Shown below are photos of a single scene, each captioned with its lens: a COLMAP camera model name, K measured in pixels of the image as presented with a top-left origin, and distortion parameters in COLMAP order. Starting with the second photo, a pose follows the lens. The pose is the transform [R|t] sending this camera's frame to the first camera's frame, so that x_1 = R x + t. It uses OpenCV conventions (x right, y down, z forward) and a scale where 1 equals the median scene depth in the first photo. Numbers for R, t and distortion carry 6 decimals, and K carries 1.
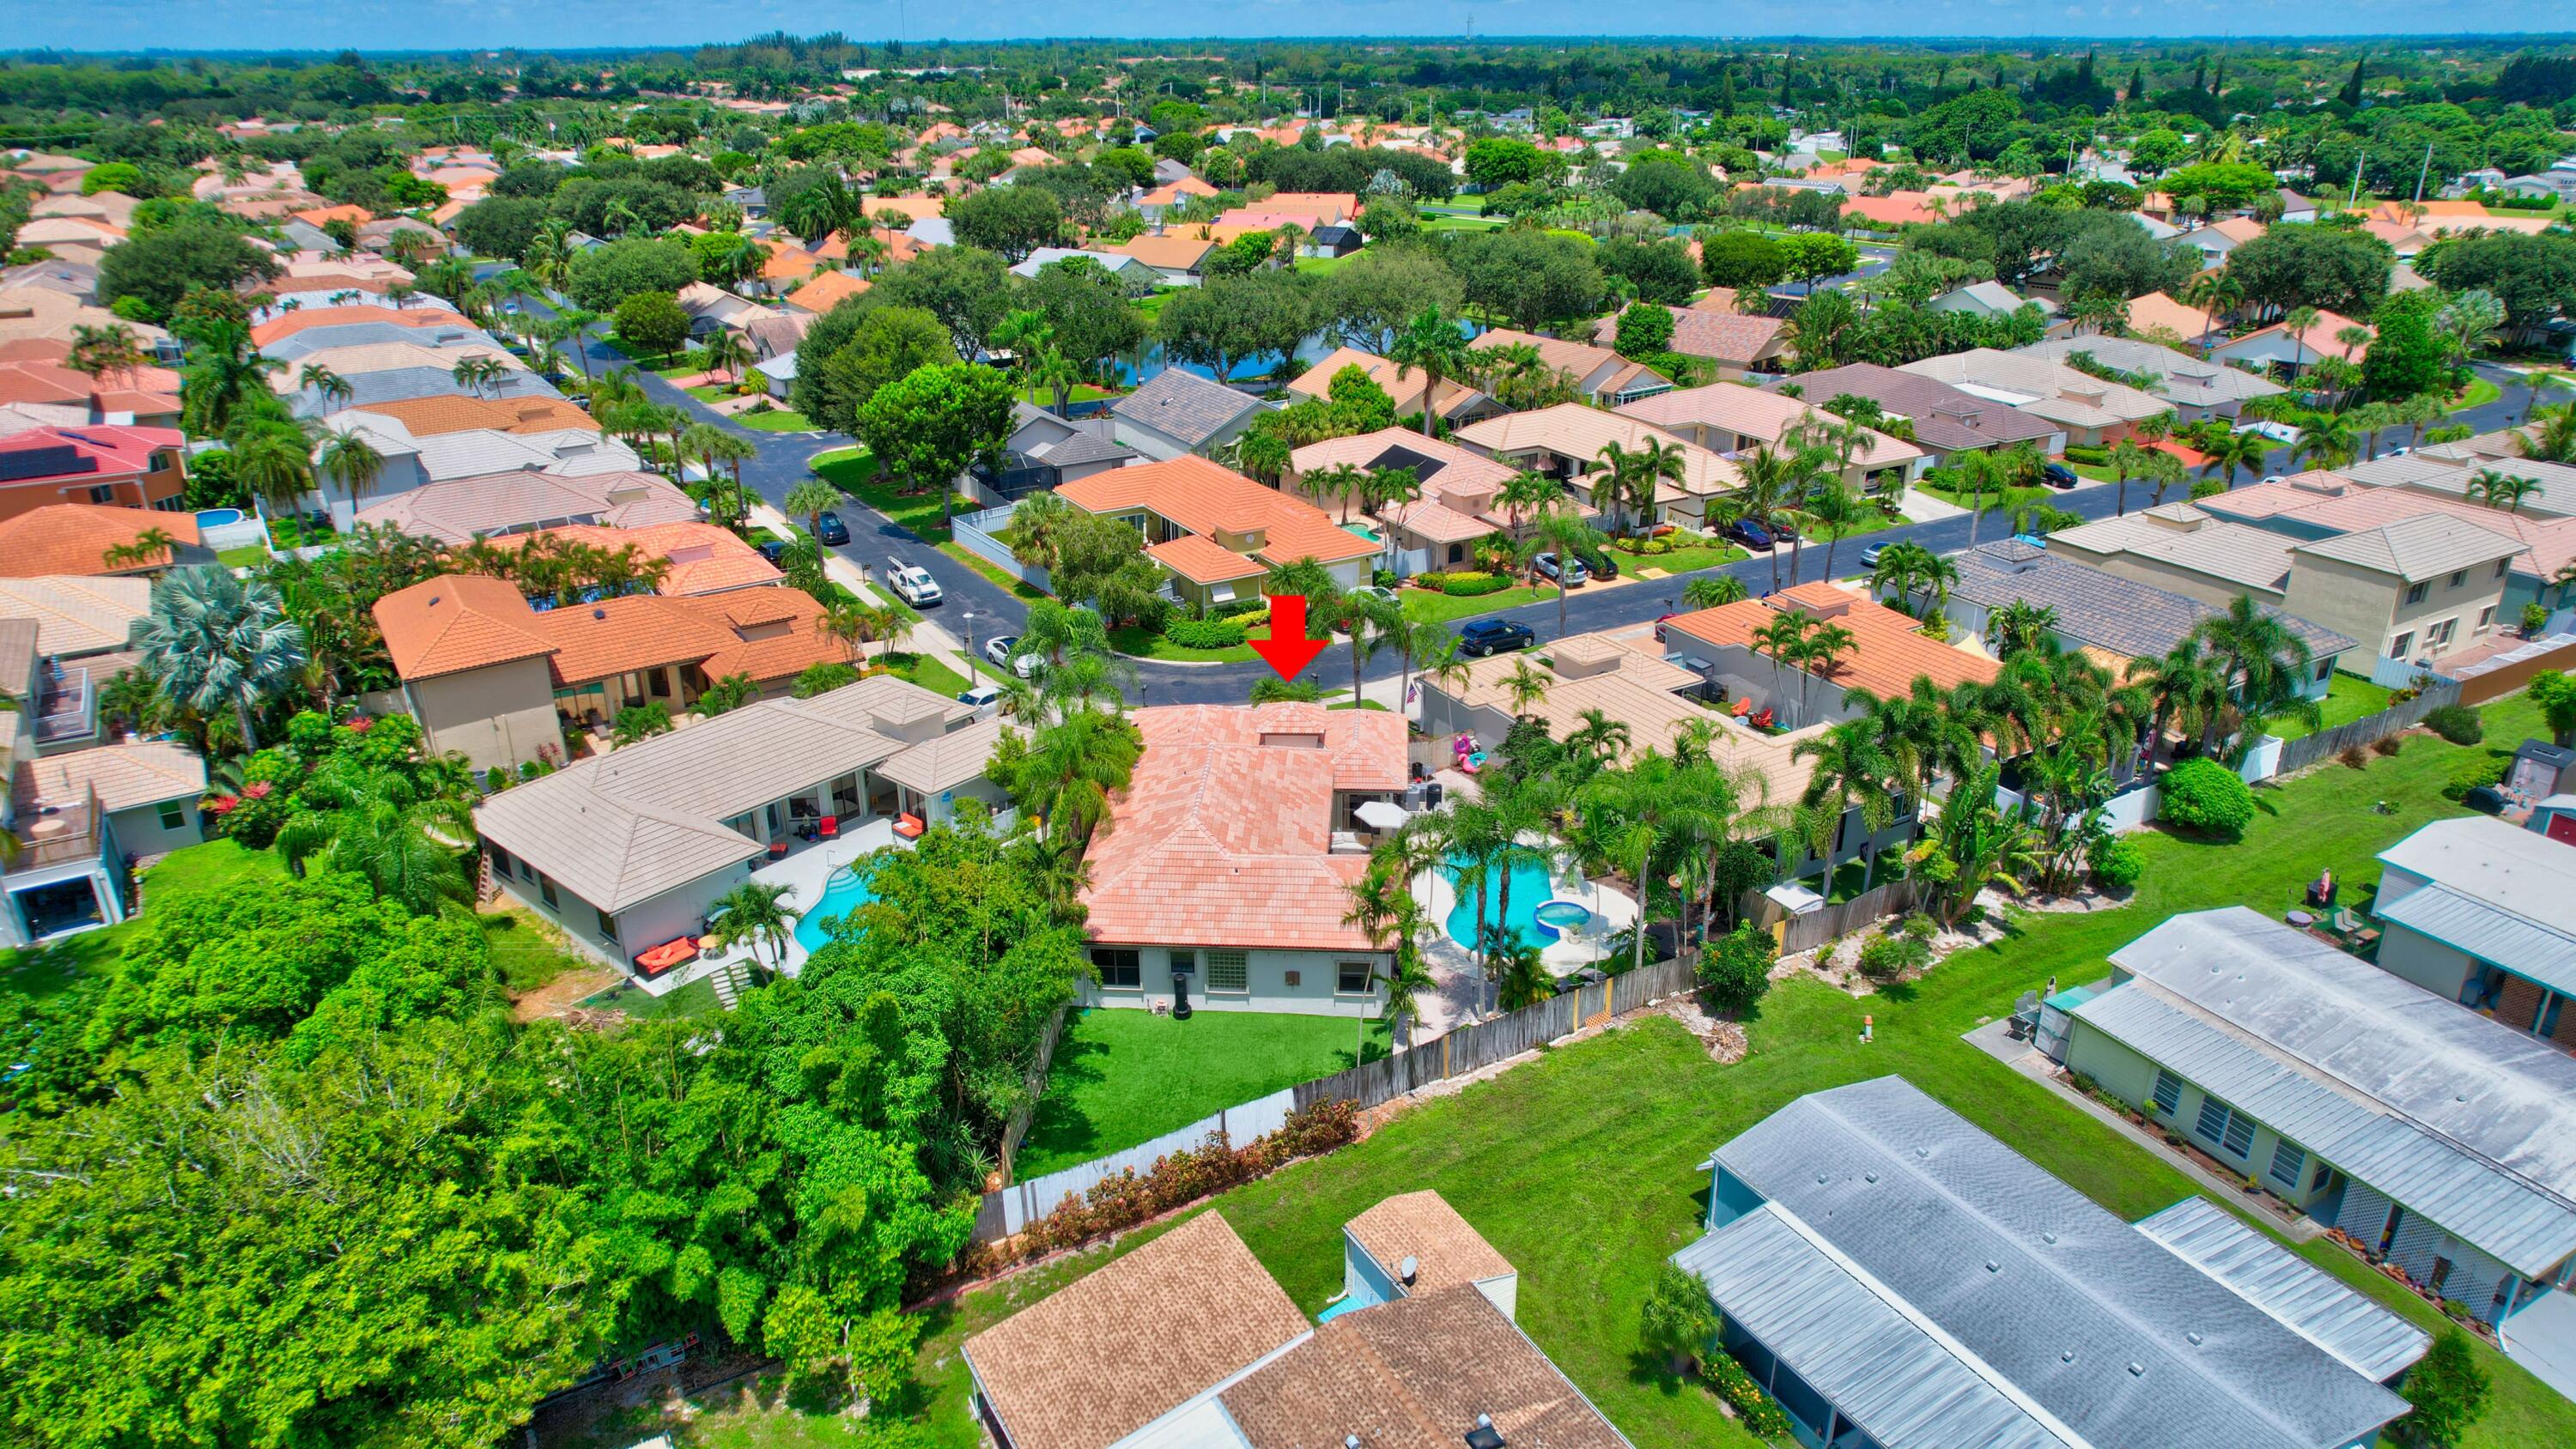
lens RADIAL K [[1649.6, 0, 1288.0], [0, 1649.6, 724.5], [0, 0, 1]] dist [-0.075573, 0.062690]
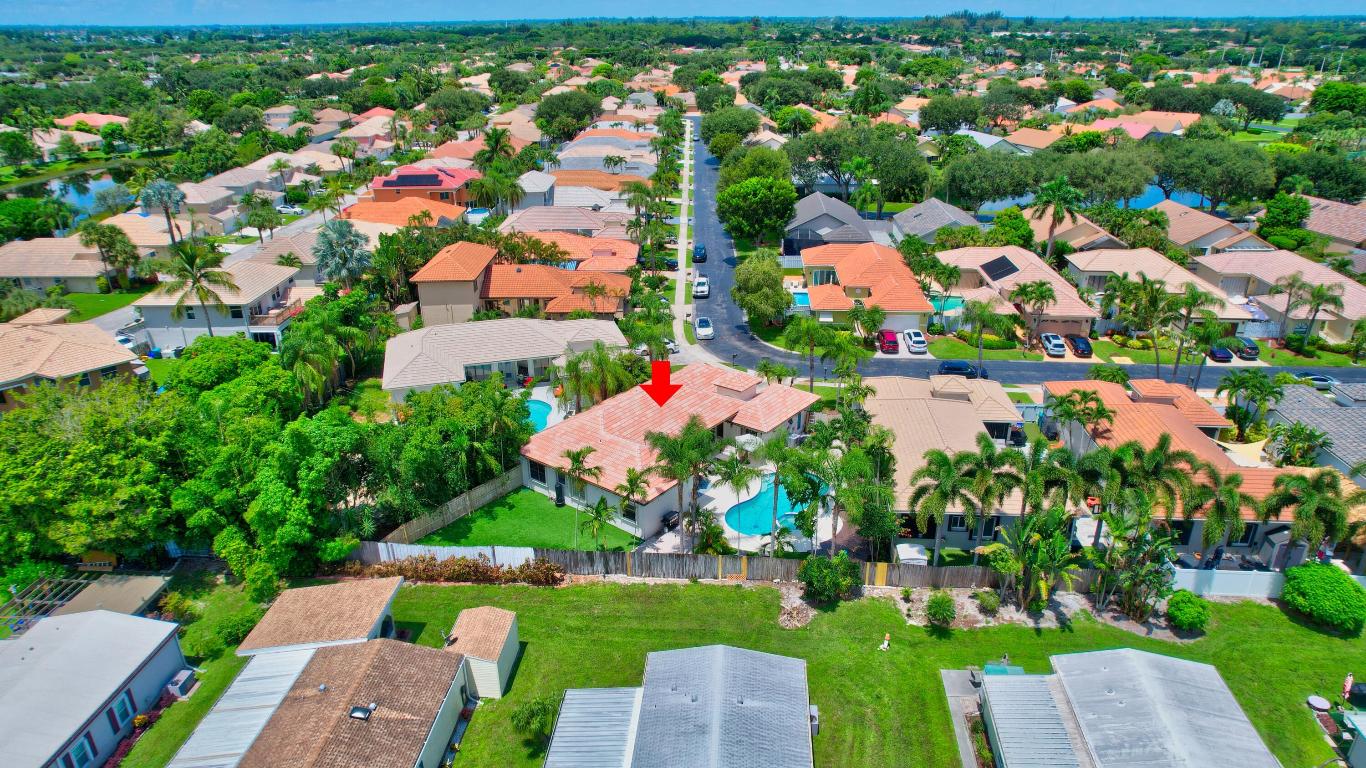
lens RADIAL K [[873.4, 0, 683.0], [0, 873.4, 384.0], [0, 0, 1]] dist [-0.080495, 0.071442]
pose [[0.827381, 0.220239, -0.516658, 0.413045], [-0.216813, 0.973847, 0.067921, -0.048153], [0.518105, 0.055821, 0.853493, 0.136187]]
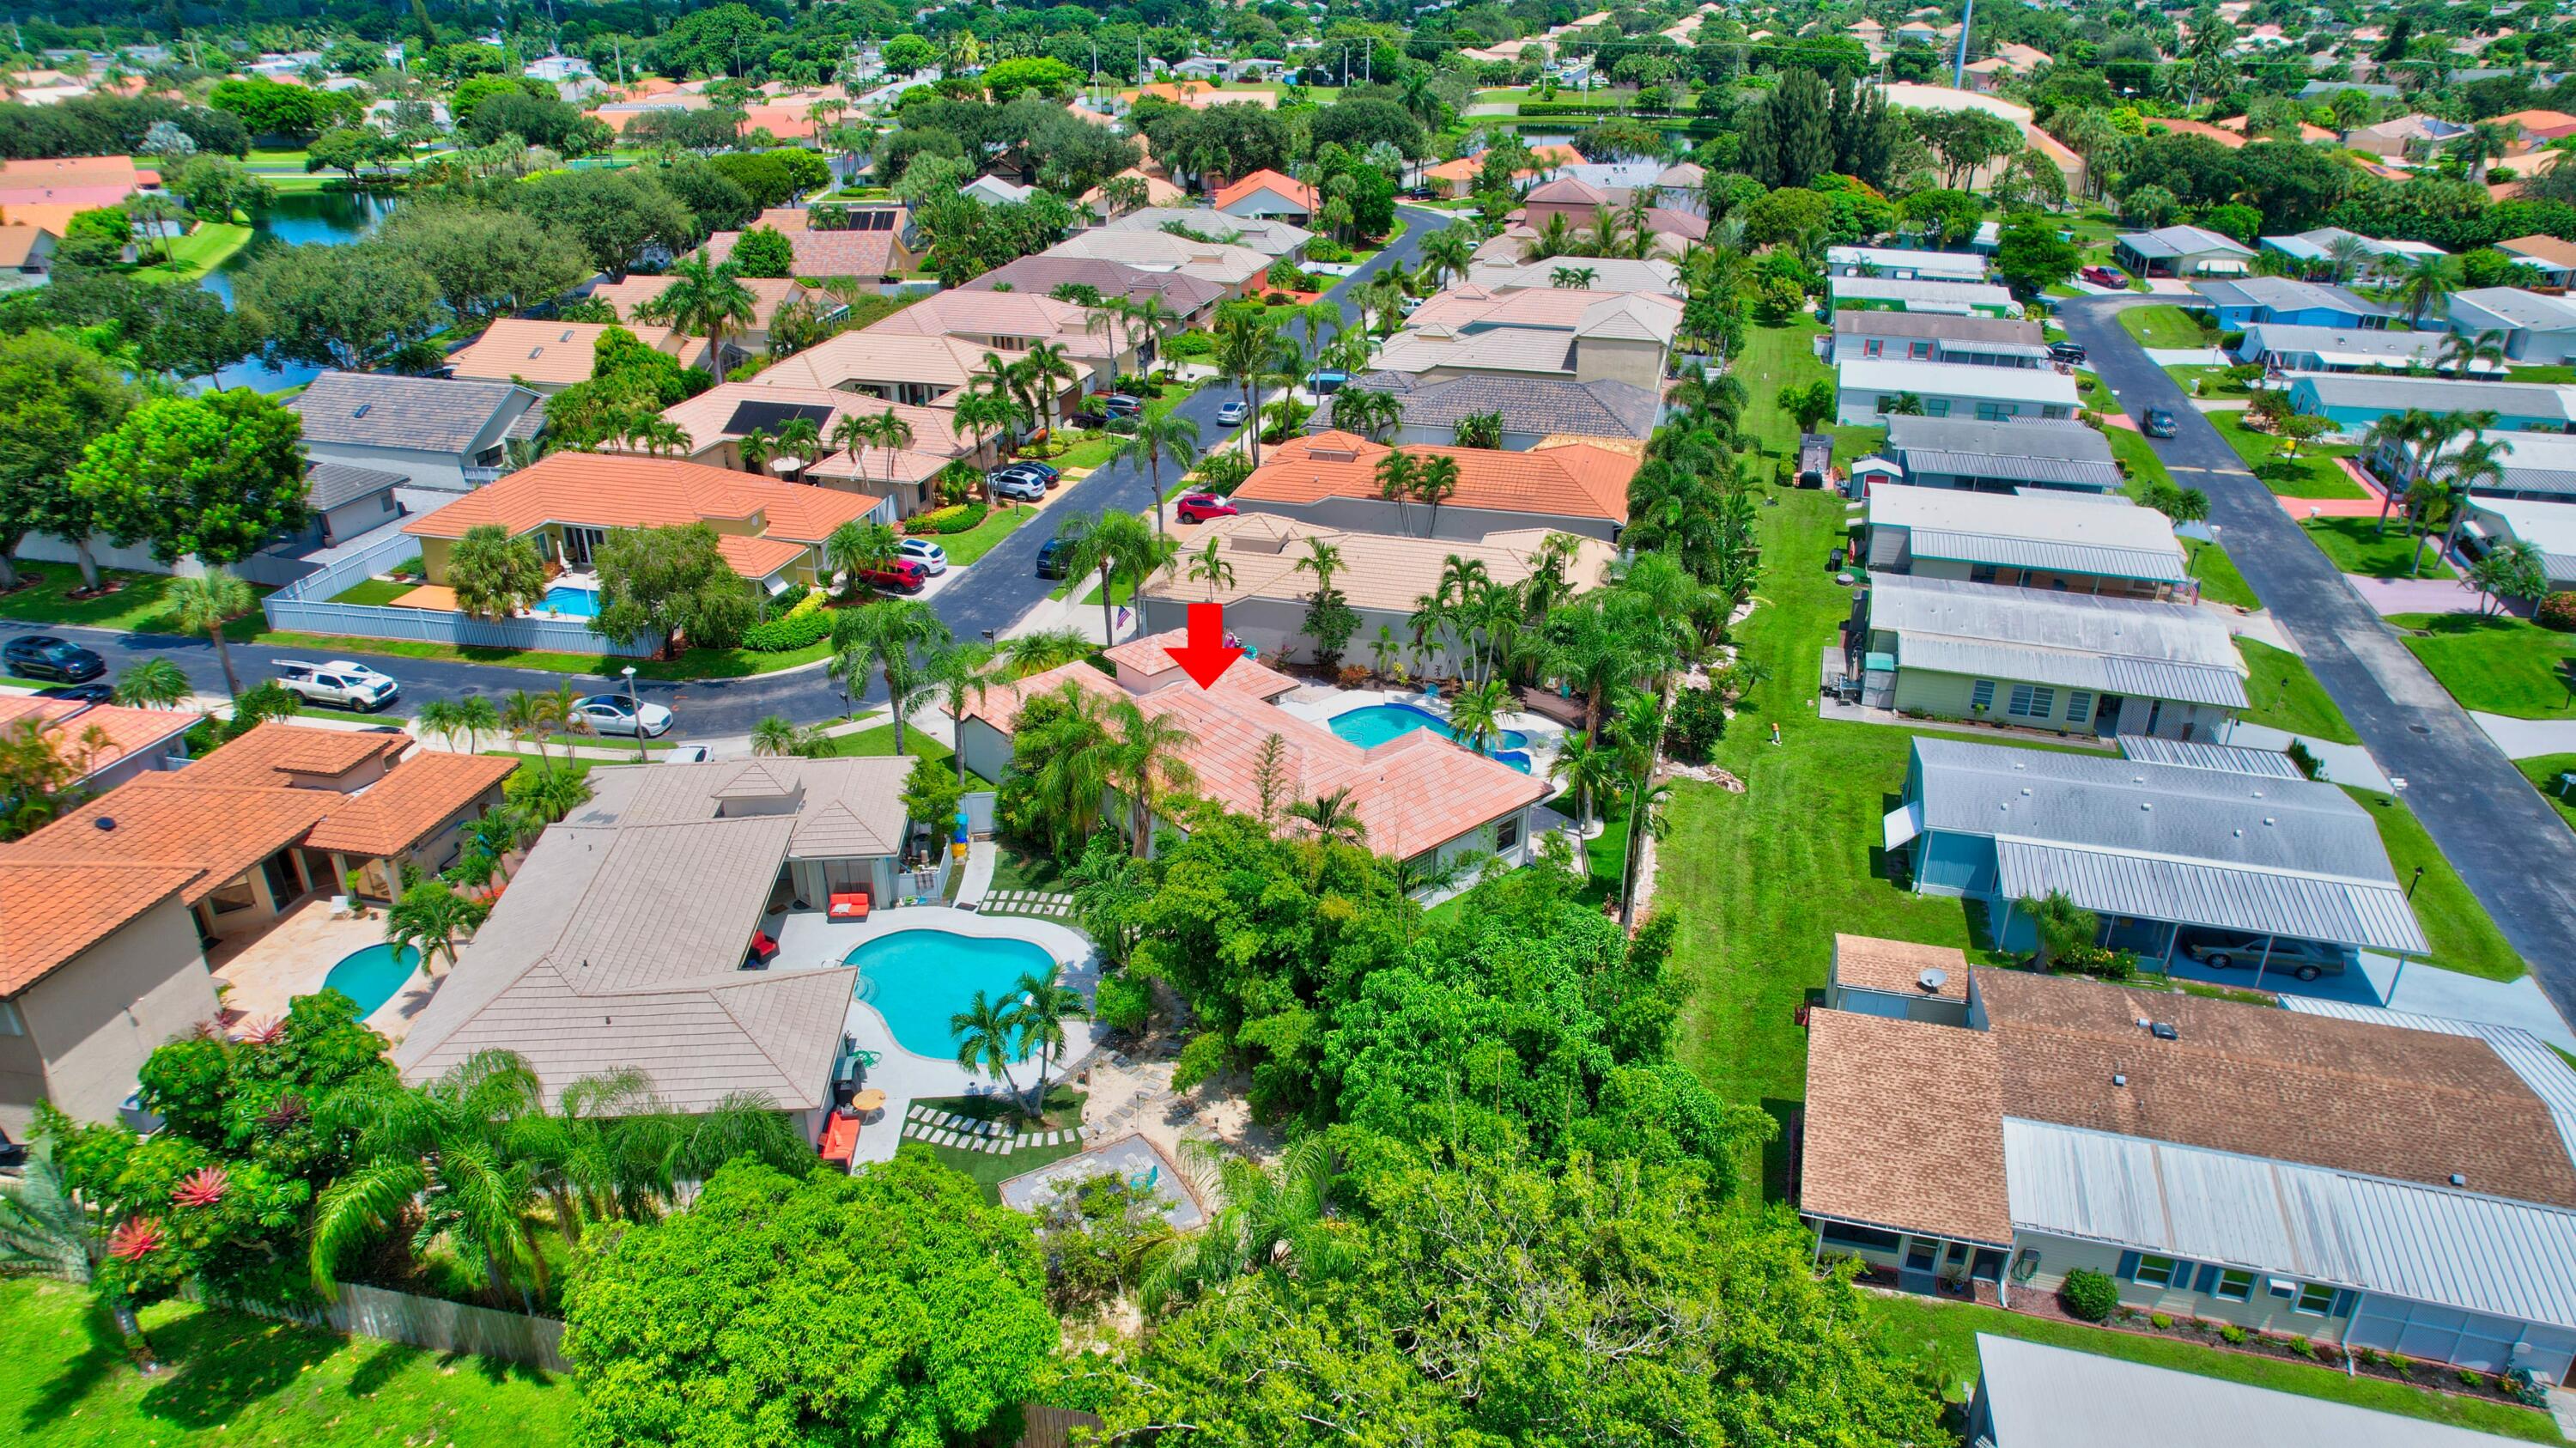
lens RADIAL K [[1659.3, 0, 1288.0], [0, 1659.3, 724.0], [0, 0, 1]] dist [-0.076242, 0.080627]
pose [[0.715826, -0.298031, 0.631483, -0.504405], [0.273704, 0.951730, 0.138912, -0.068698], [-0.642401, 0.073403, 0.762845, 0.211130]]
